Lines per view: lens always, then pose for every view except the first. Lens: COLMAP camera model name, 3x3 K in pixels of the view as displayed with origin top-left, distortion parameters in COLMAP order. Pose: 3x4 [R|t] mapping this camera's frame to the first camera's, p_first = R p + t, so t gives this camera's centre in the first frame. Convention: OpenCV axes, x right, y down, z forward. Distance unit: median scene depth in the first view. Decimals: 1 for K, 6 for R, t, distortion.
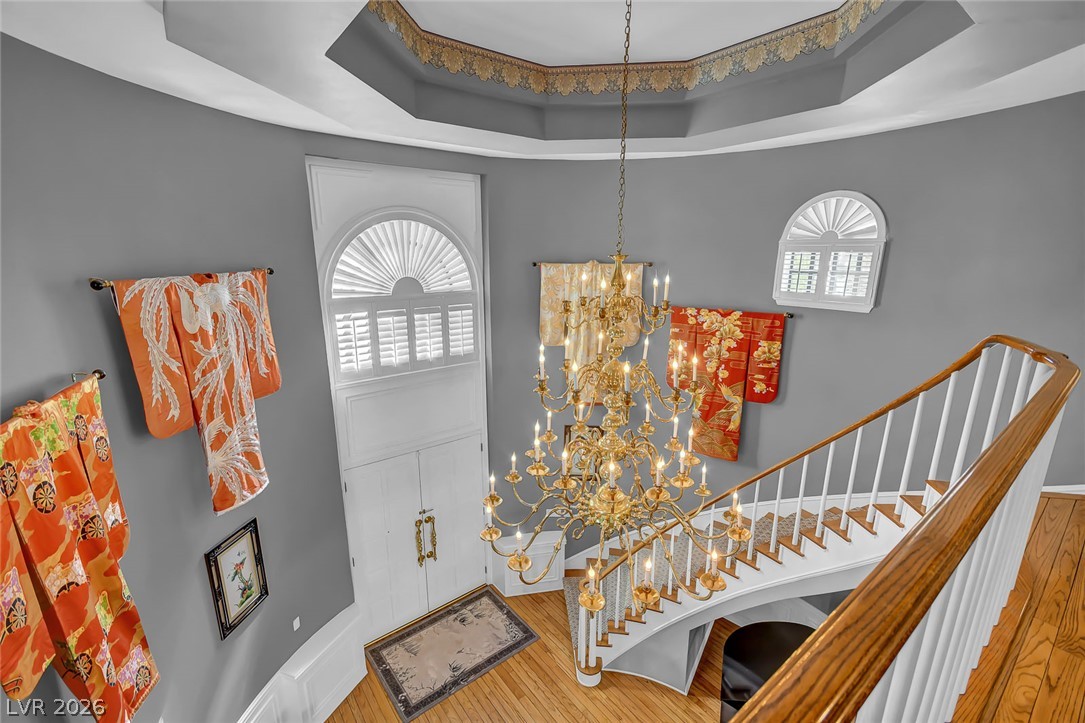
lens RADIAL K [[475.0, 0, 539.3], [0, 475.0, 365.5], [0, 0, 1]] dist [-0.002887, 0.001367]
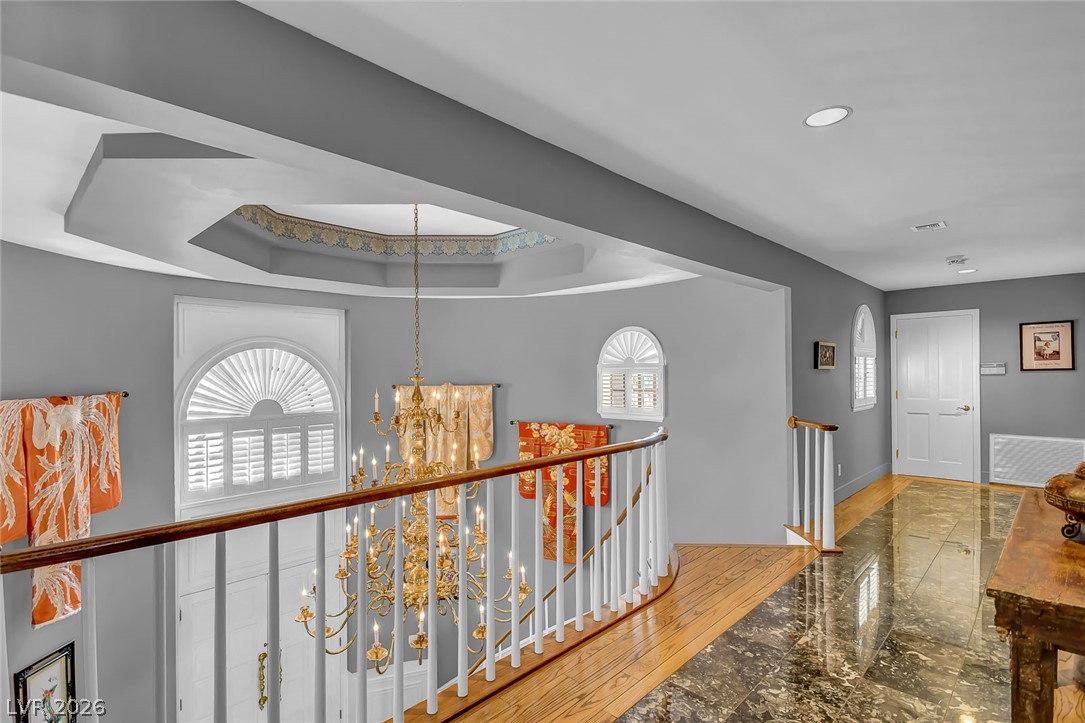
lens RADIAL K [[527.8, 0, 540.3], [0, 527.8, 369.3], [0, 0, 1]] dist [0.008770, -0.011872]
pose [[0.989178, -0.005831, 0.146606, 0.171845], [0.041370, 0.969753, -0.240555, 0.066089], [-0.140769, 0.244017, 0.959500, -0.271949]]
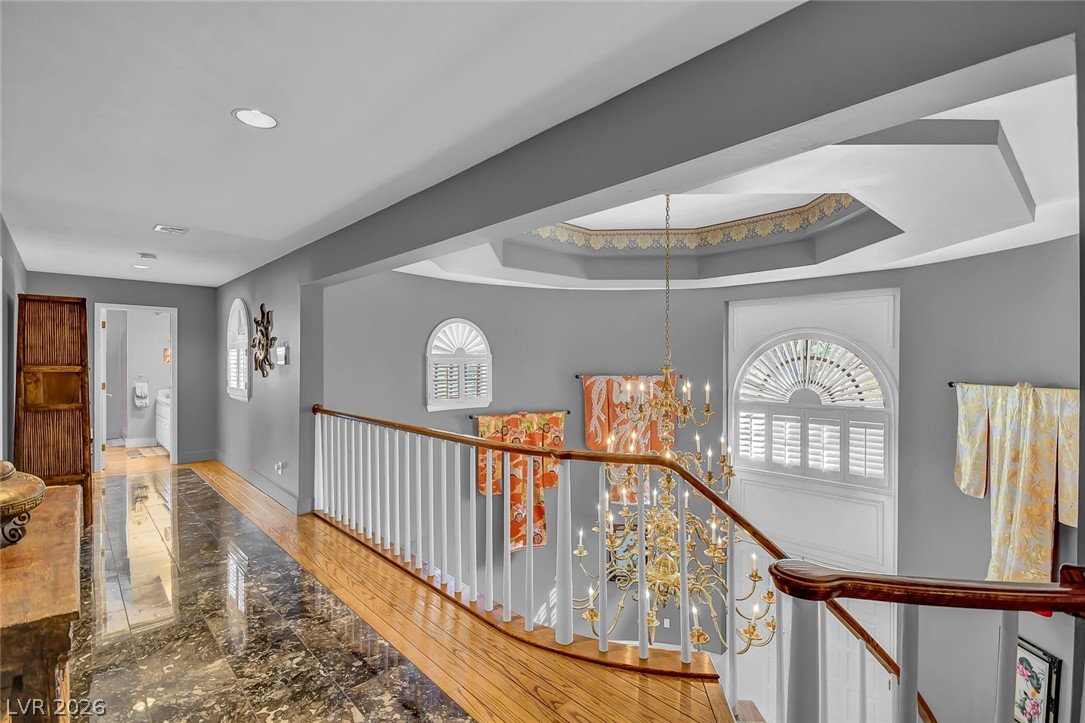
lens RADIAL K [[509.5, 0, 537.2], [0, 509.5, 361.3], [0, 0, 1]] dist [-0.010836, -0.001385]
pose [[0.091213, 0.002250, -0.995829, 0.915983], [-0.243586, 0.969671, -0.020120, -0.078887], [0.965581, 0.244405, 0.088995, 0.302899]]
